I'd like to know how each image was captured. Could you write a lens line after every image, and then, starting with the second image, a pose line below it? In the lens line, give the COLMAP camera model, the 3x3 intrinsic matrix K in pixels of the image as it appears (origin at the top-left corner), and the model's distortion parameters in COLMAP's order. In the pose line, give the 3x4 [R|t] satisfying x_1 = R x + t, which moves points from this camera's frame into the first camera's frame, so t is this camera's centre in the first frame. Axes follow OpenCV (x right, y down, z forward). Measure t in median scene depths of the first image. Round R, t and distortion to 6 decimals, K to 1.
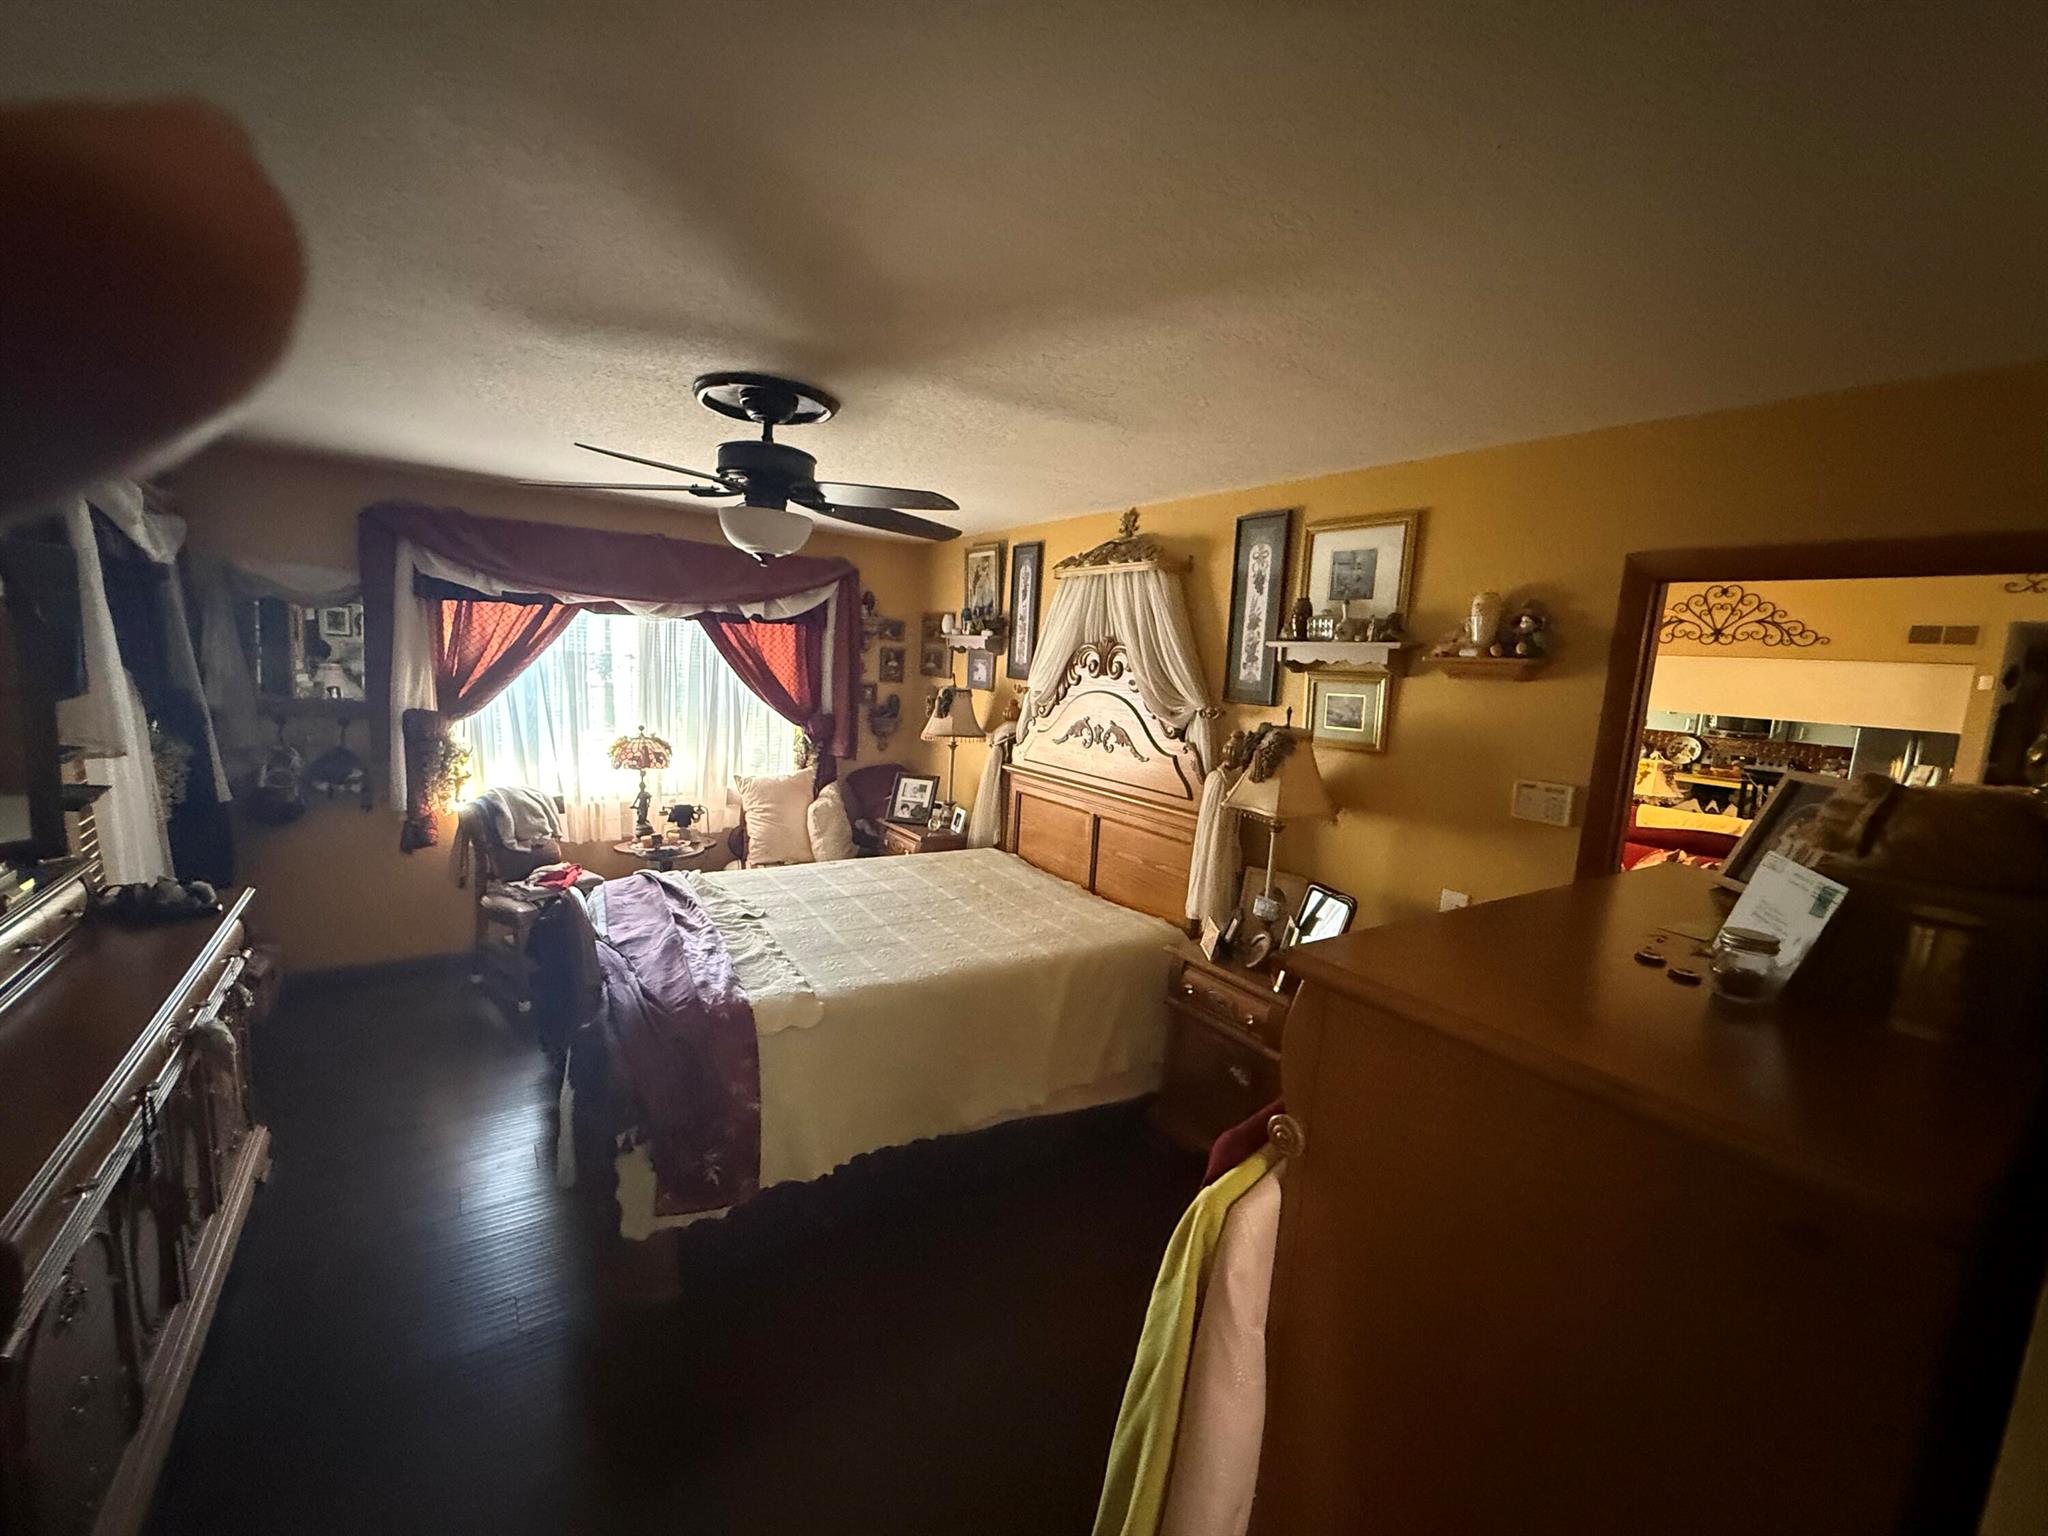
lens RADIAL K [[828.9, 0, 1022.5], [0, 828.9, 770.9], [0, 0, 1]] dist [0.000714, 0.000024]
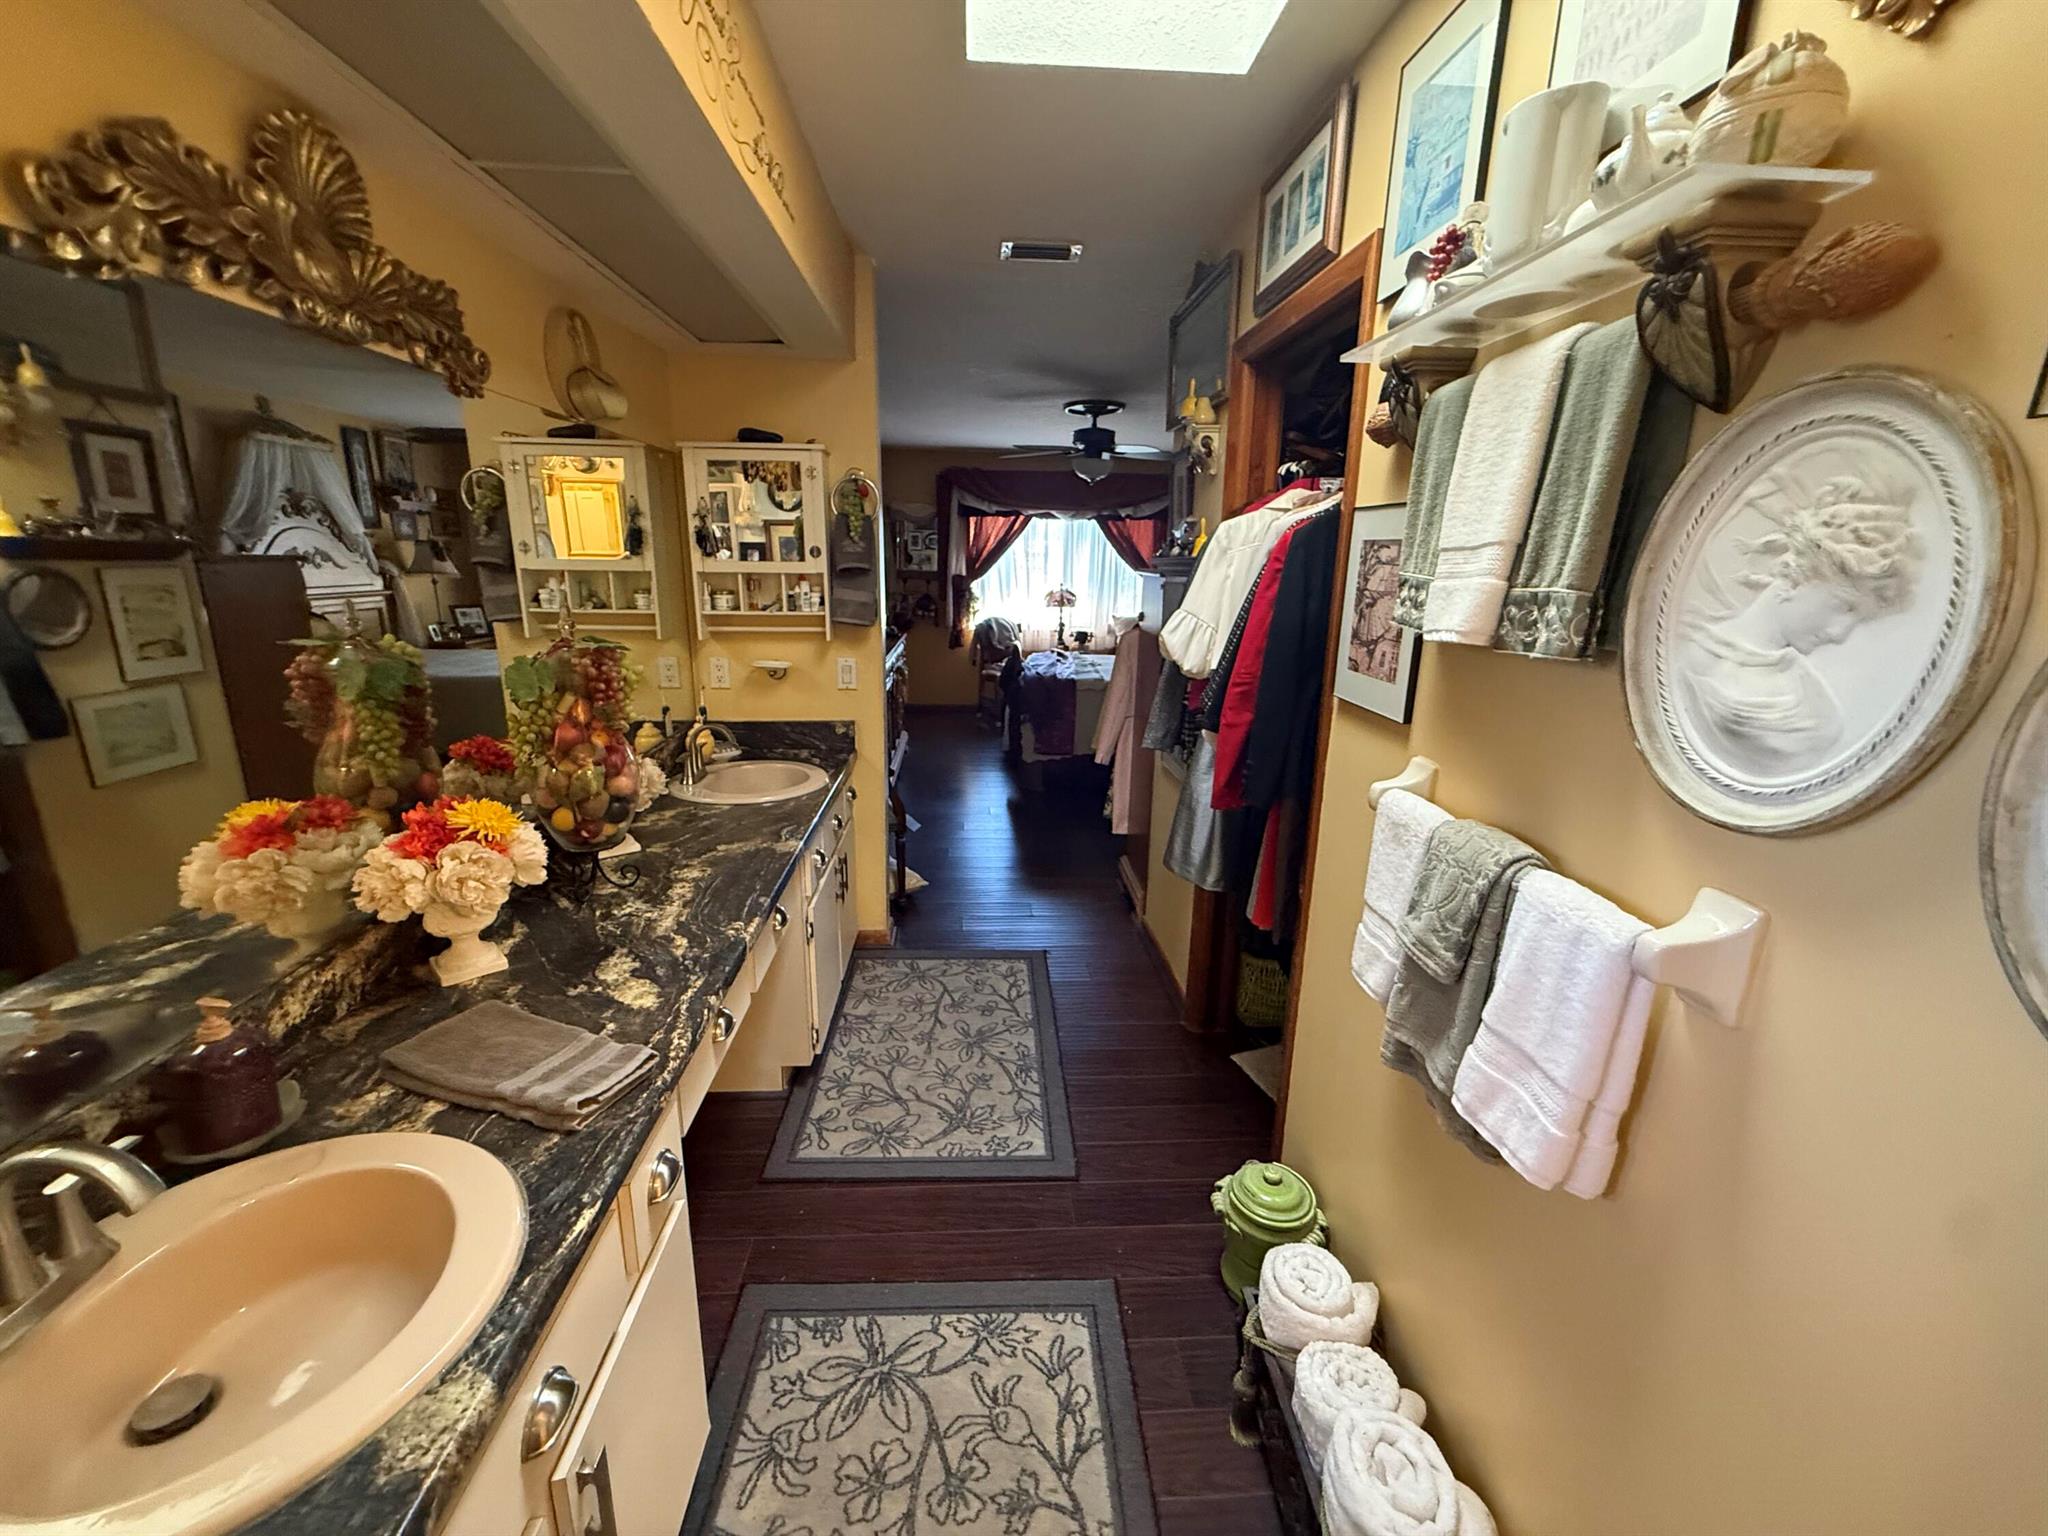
lens RADIAL K [[828.9, 0, 1018.5], [0, 828.9, 768.3], [0, 0, 1]] dist [0.000714, 0.000024]
pose [[0.855037, 0.083922, -0.511731, 0.435574], [-0.035488, 0.993974, 0.103713, 0.172247], [0.517351, -0.070518, 0.852863, -0.633883]]
